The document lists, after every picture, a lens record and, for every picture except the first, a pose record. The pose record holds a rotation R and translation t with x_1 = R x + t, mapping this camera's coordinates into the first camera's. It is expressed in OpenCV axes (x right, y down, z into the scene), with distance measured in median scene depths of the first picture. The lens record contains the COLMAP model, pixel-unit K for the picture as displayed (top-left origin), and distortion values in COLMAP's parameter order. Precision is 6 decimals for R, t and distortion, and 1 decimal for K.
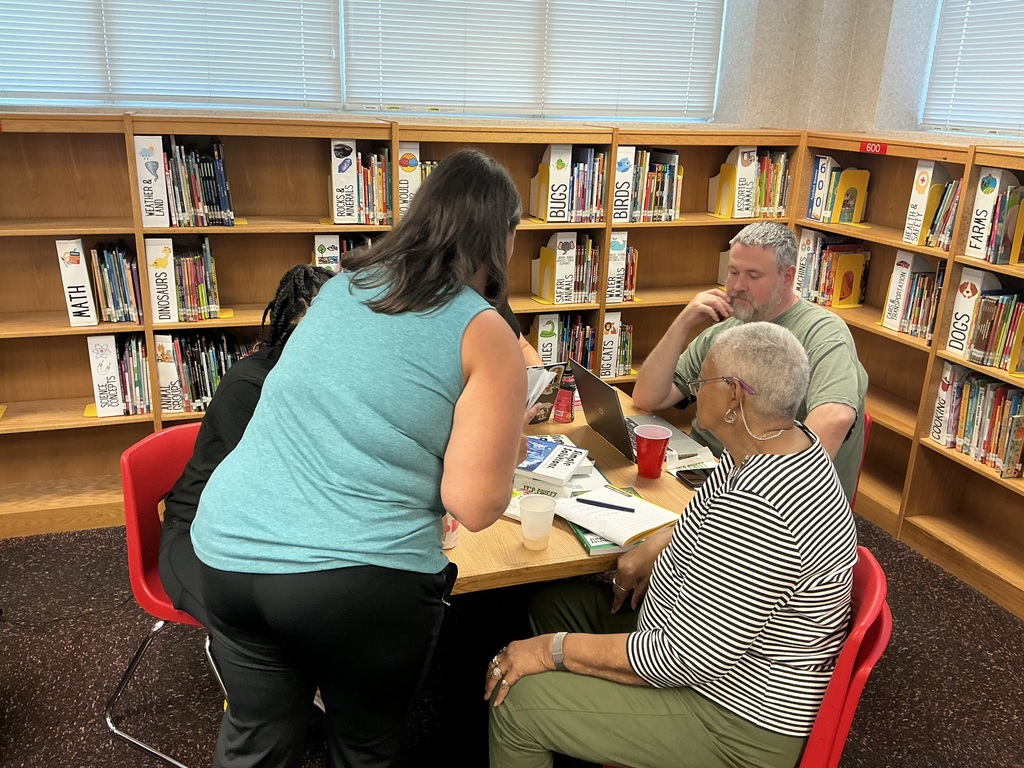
lens RADIAL K [[865.0, 0, 505.6], [0, 865.0, 389.8], [0, 0, 1]] dist [0.088923, -0.186606]
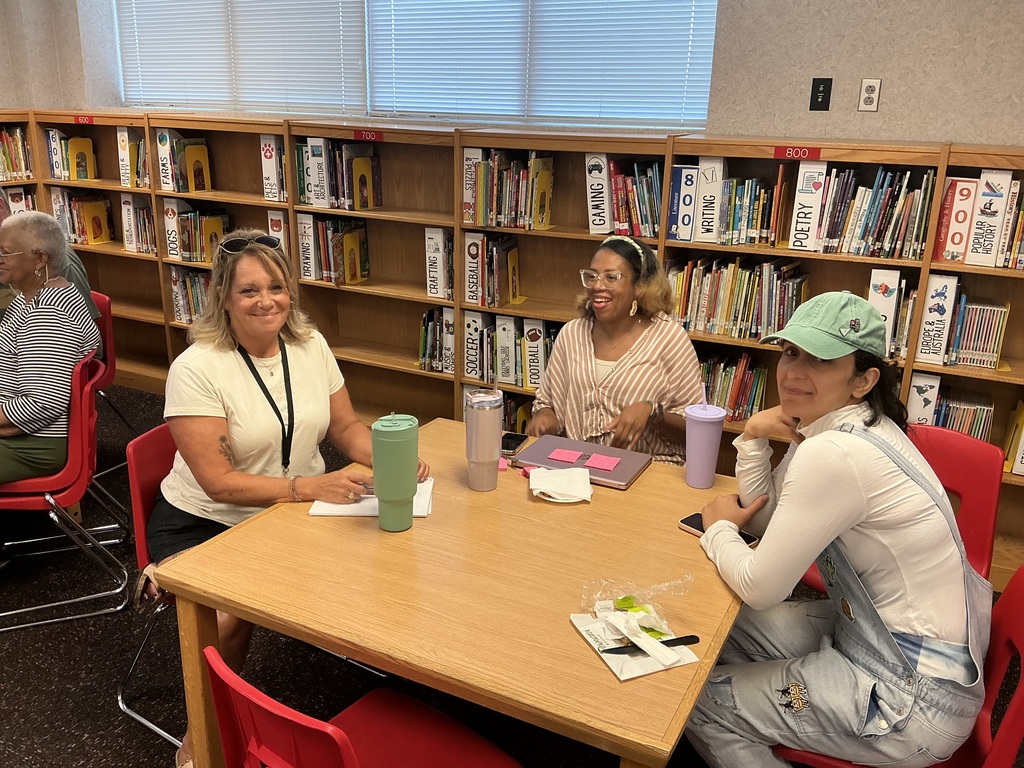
lens RADIAL K [[865.0, 0, 505.6], [0, 865.0, 389.8], [0, 0, 1]] dist [0.088923, -0.186606]
pose [[0.736020, -0.226131, 0.638075, -0.052976], [0.218646, 0.971451, 0.092069, 0.146973], [-0.640678, 0.071748, 0.764450, -0.418082]]
